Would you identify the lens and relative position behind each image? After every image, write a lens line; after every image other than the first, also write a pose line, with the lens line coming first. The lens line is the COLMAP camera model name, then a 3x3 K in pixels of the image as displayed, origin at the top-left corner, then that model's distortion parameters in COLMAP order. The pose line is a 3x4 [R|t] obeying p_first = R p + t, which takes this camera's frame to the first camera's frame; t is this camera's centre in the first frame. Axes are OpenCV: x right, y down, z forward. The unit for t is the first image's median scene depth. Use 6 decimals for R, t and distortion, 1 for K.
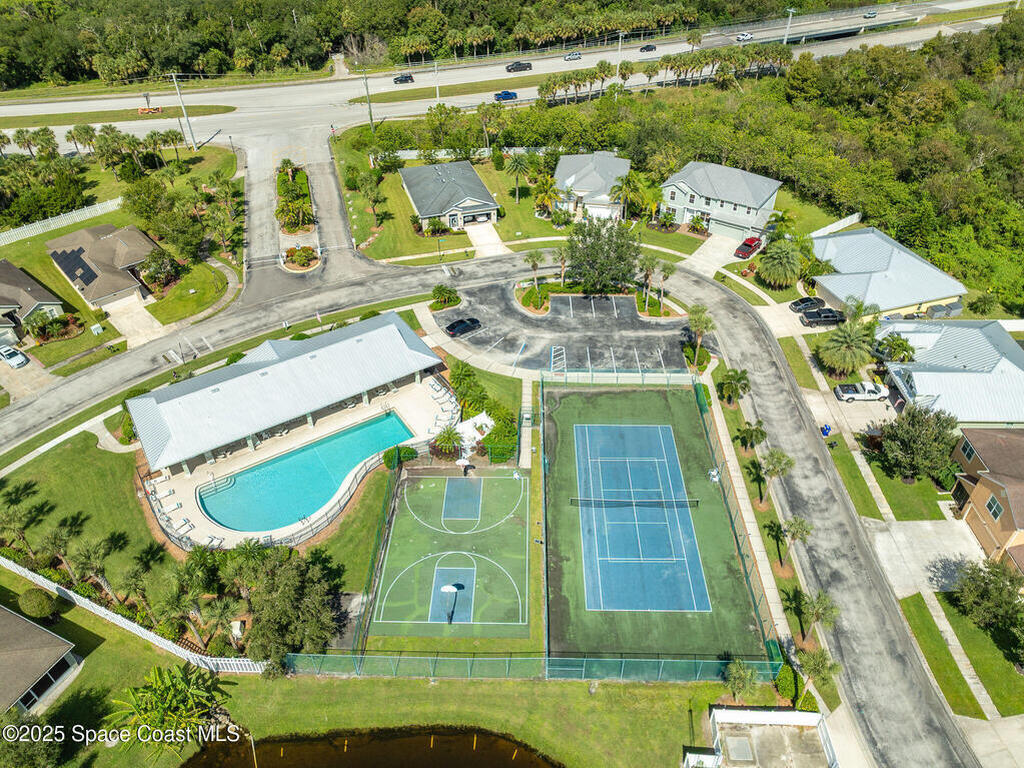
lens RADIAL K [[704.4, 0, 512.0], [0, 704.4, 384.0], [0, 0, 1]] dist [-0.038424, 0.025841]
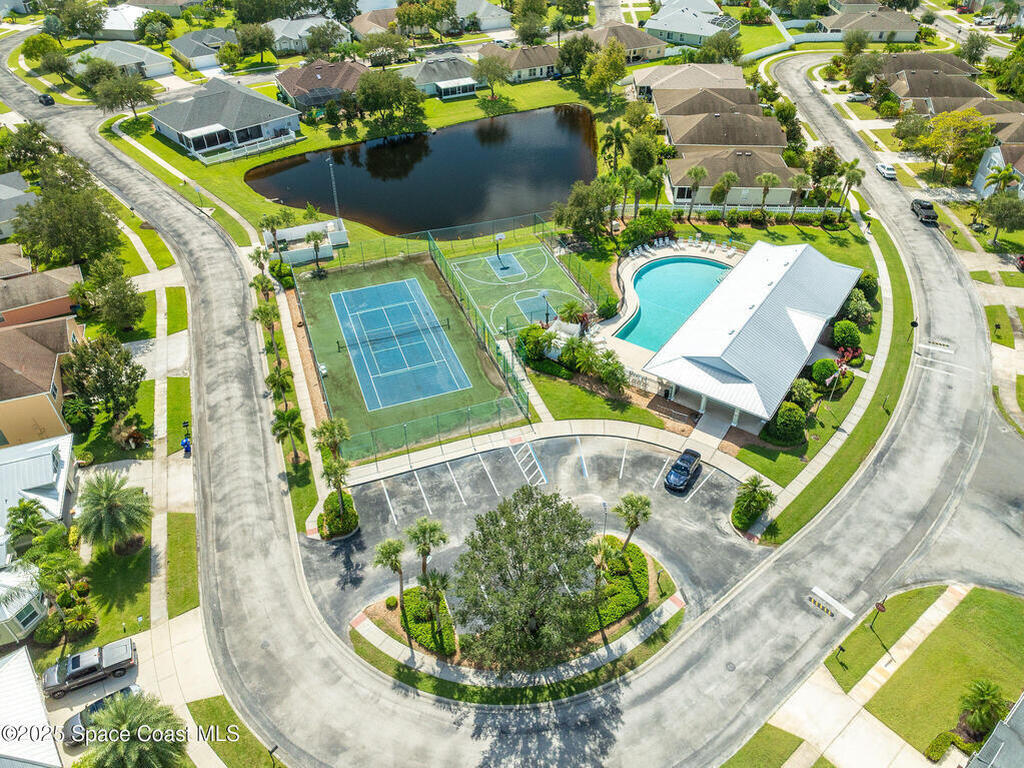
lens RADIAL K [[704.4, 0, 512.0], [0, 704.4, 384.0], [0, 0, 1]] dist [-0.038424, 0.025841]
pose [[-0.928515, 0.242476, -0.281187, 0.275349], [-0.228122, 0.224969, 0.947285, -0.763663], [0.292952, 0.943713, -0.153573, 1.067071]]
